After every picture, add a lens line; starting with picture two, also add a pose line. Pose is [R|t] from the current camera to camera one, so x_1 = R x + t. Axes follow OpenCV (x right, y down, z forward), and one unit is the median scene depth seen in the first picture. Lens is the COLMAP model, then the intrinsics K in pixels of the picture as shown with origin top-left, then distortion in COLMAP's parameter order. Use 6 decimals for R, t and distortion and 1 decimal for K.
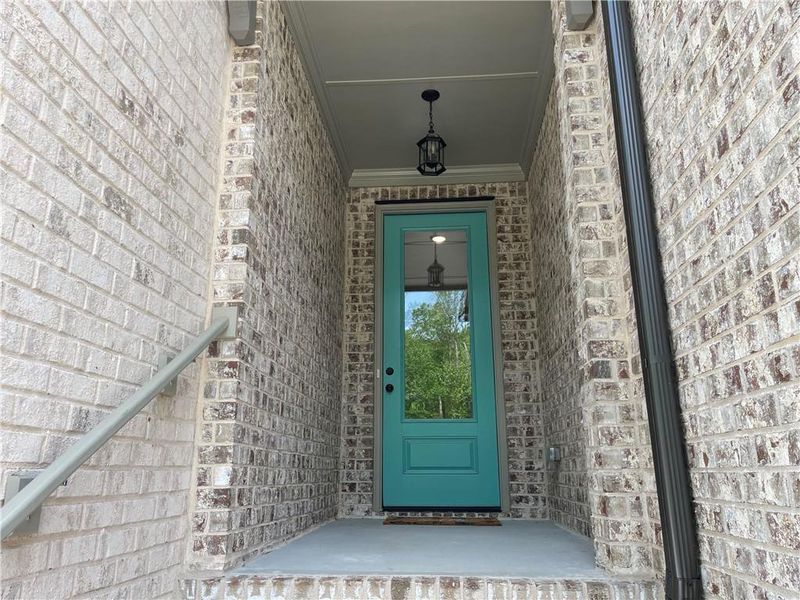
lens RADIAL K [[618.3, 0, 398.0], [0, 618.3, 303.6], [0, 0, 1]] dist [0.063076, -0.057004]
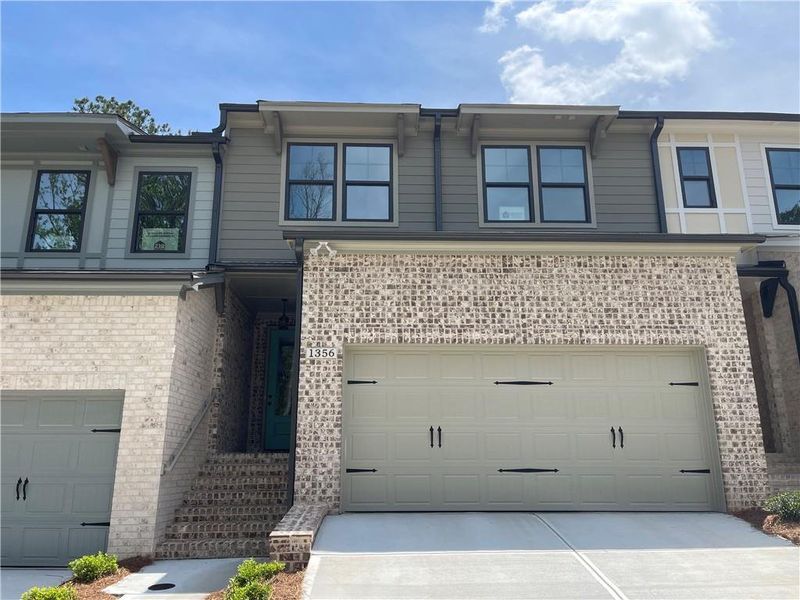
lens RADIAL K [[618.3, 0, 394.3], [0, 618.3, 300.2], [0, 0, 1]] dist [0.063076, -0.057004]
pose [[0.994466, 0.025018, 0.102035, 0.241550], [-0.026268, 0.999595, 0.010931, -0.351086], [-0.101720, -0.013551, 0.994721, -1.687905]]
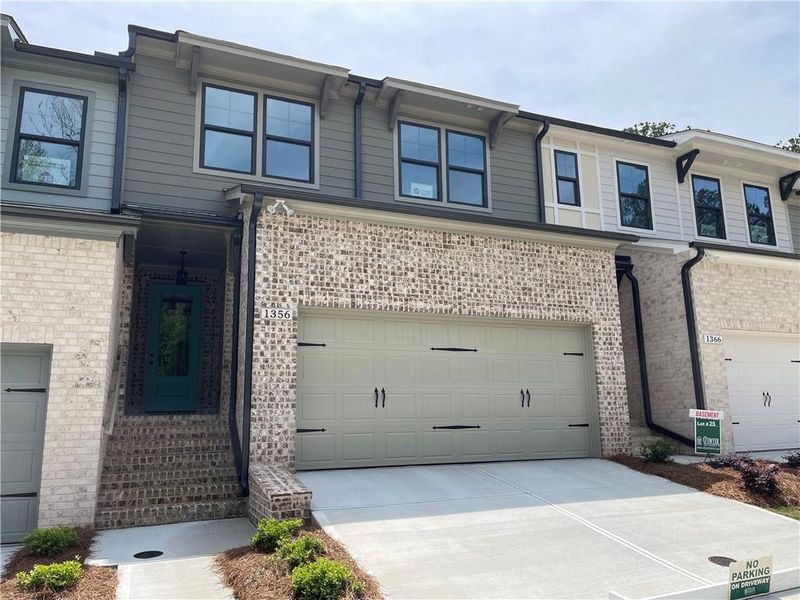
lens RADIAL K [[618.3, 0, 403.4], [0, 618.3, 300.7], [0, 0, 1]] dist [0.063076, -0.057004]
pose [[0.889304, 0.074900, 0.451141, -0.267232], [-0.107411, 0.993110, 0.046853, -0.331687], [-0.444523, -0.090124, 0.891222, -1.616525]]
